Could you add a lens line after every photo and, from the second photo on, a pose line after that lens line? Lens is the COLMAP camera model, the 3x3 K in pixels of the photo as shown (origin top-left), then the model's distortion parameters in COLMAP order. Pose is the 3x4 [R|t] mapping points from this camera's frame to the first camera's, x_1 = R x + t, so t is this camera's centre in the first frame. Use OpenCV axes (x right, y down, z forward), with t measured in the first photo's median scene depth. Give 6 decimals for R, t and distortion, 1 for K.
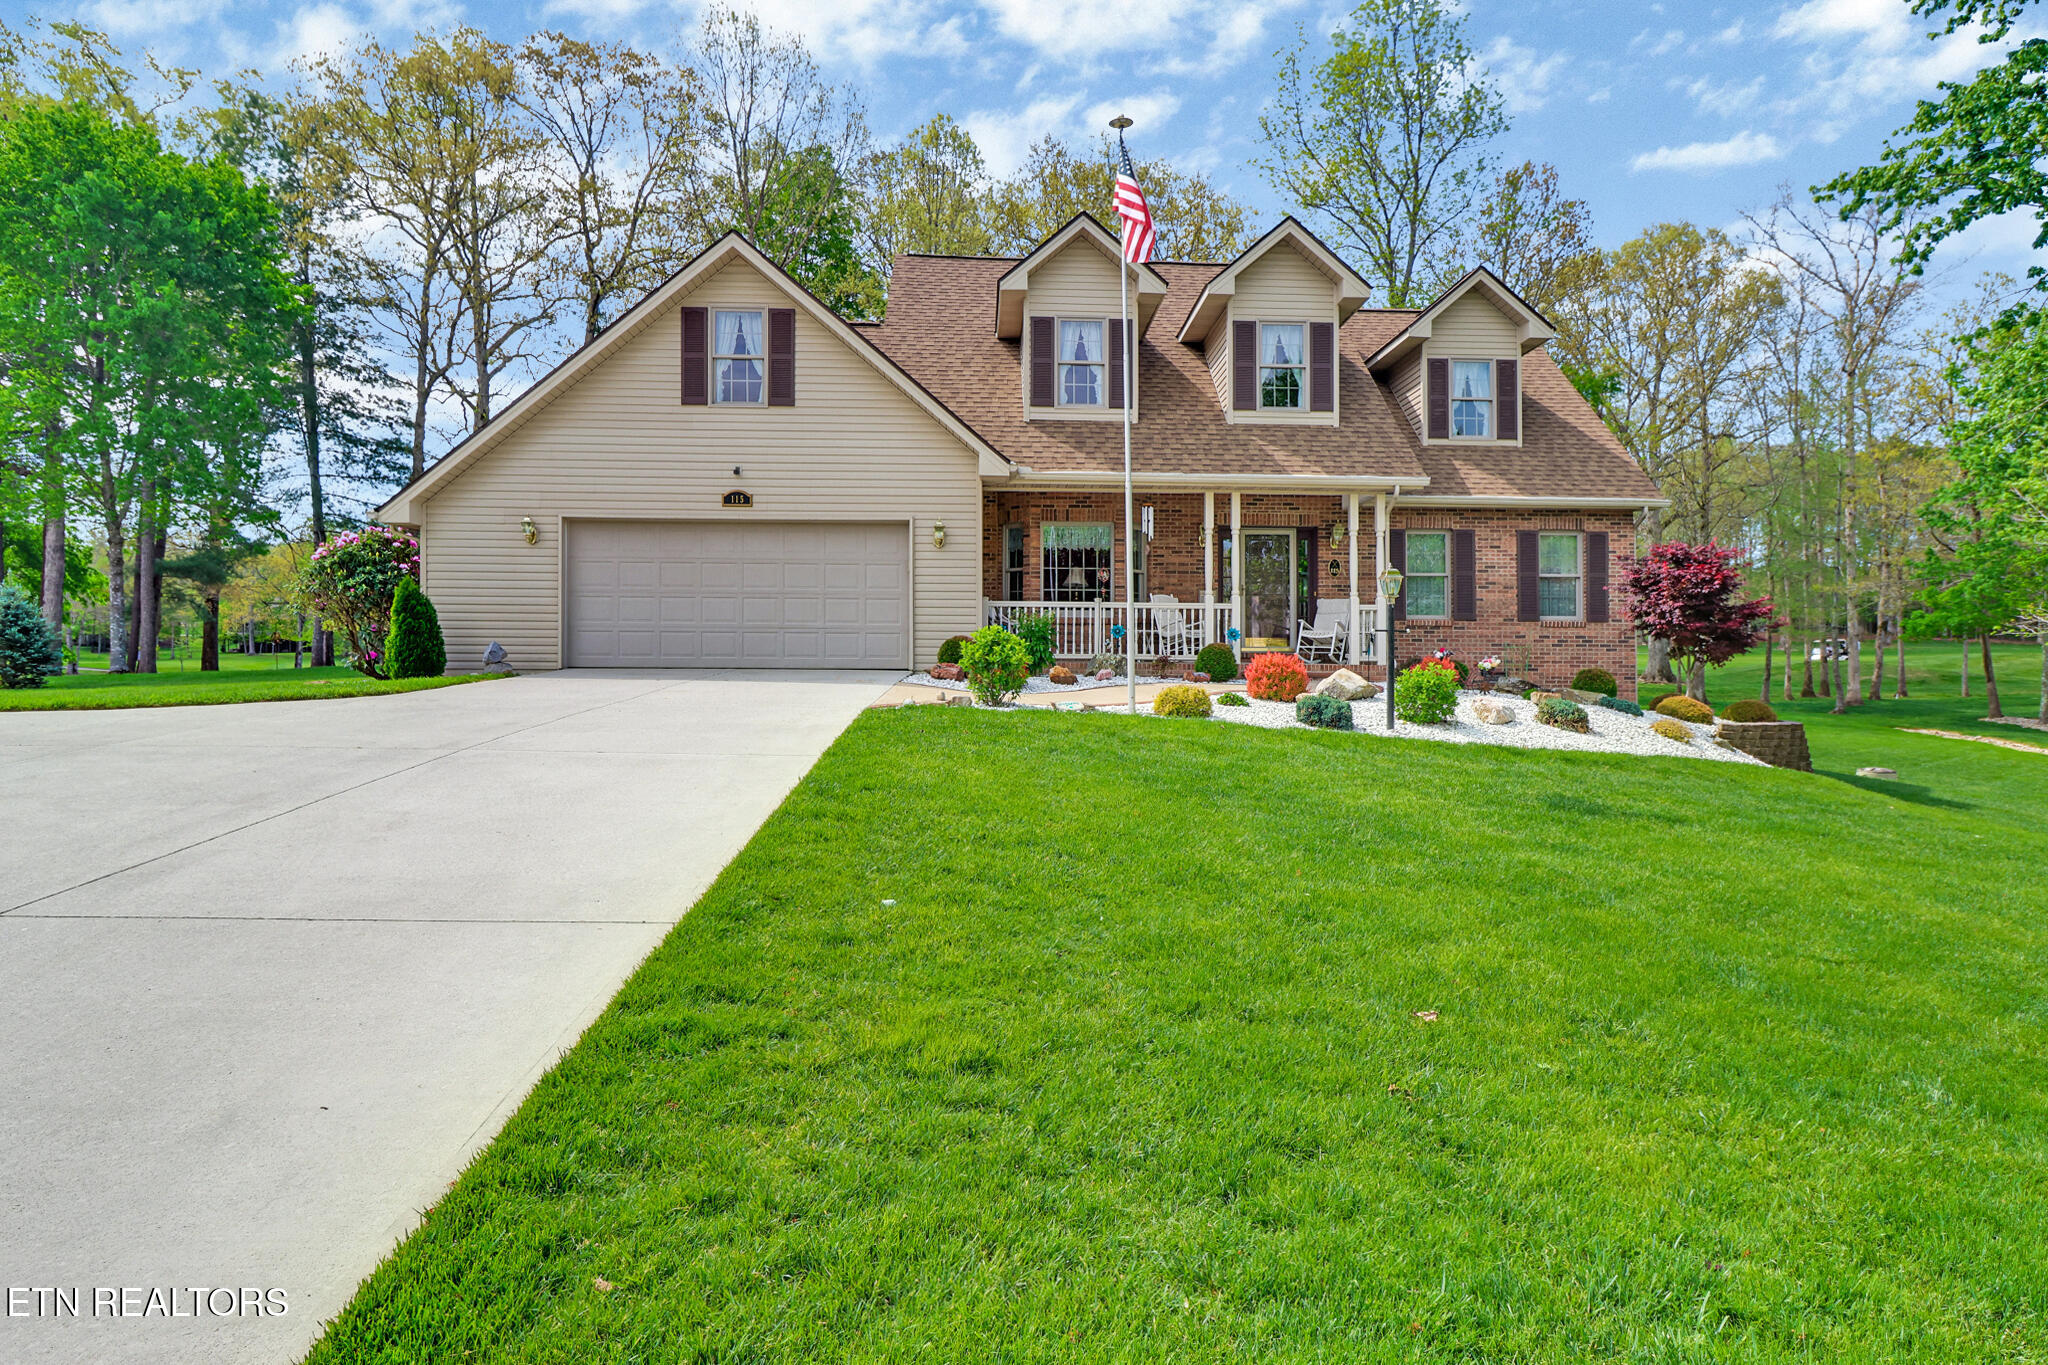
lens RADIAL K [[1143.1, 0, 1024.0], [0, 1143.1, 682.5], [0, 0, 1]] dist [0.000964, -0.000020]
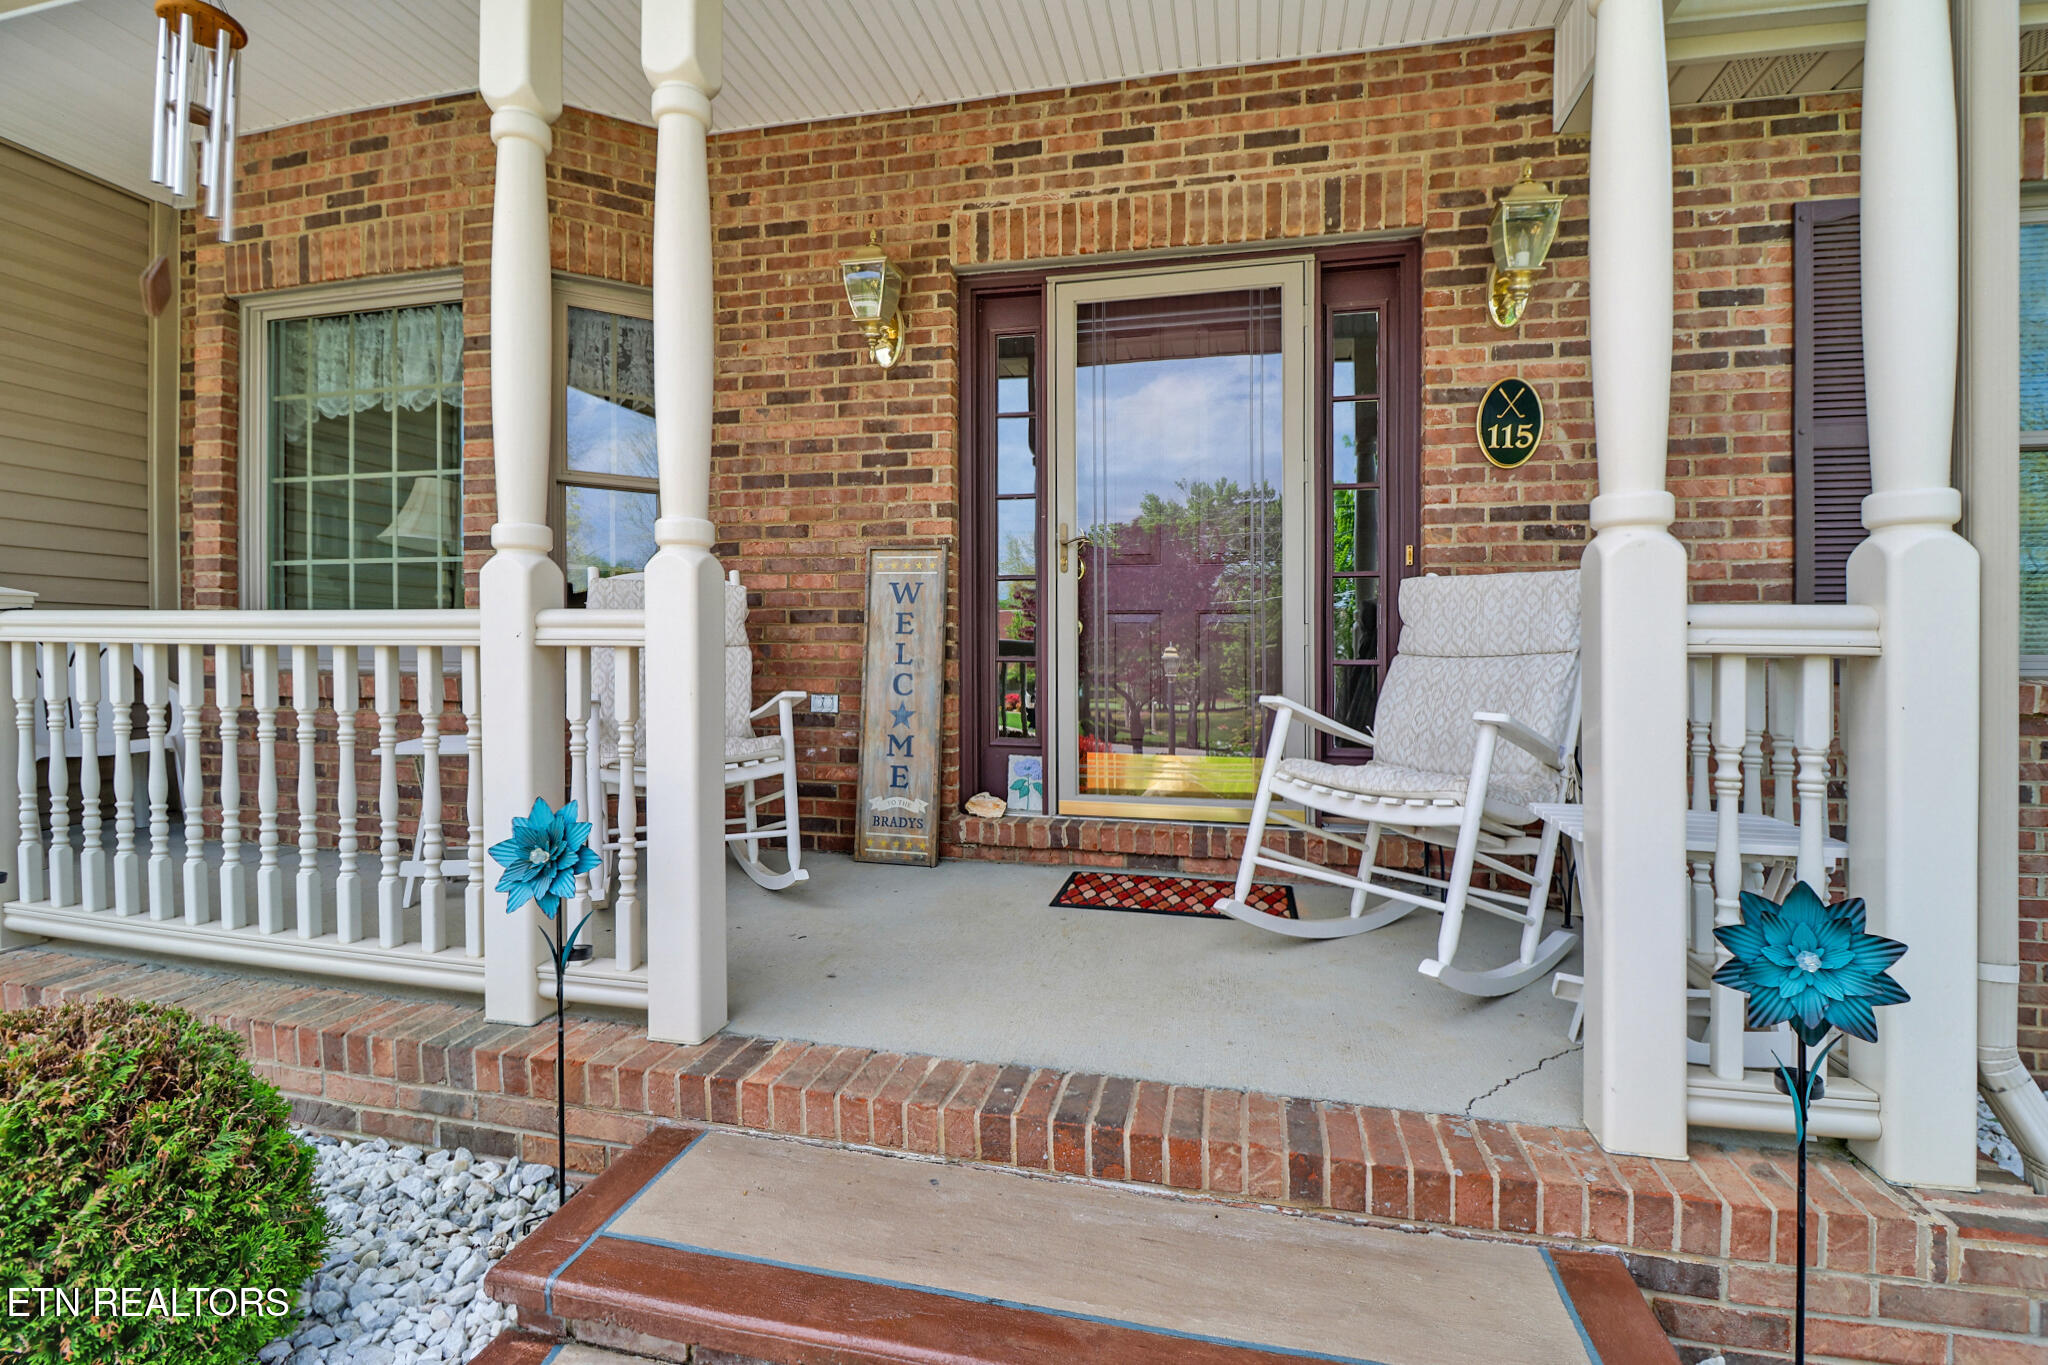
lens RADIAL K [[962.4, 0, 1020.7], [0, 962.4, 656.4], [0, 0, 1]] dist [-0.000153, -0.000220]
pose [[0.967472, 0.001396, -0.252975, 0.244058], [-0.006587, 0.999785, -0.019671, -0.059017], [0.252893, 0.020698, 0.967273, 0.861379]]
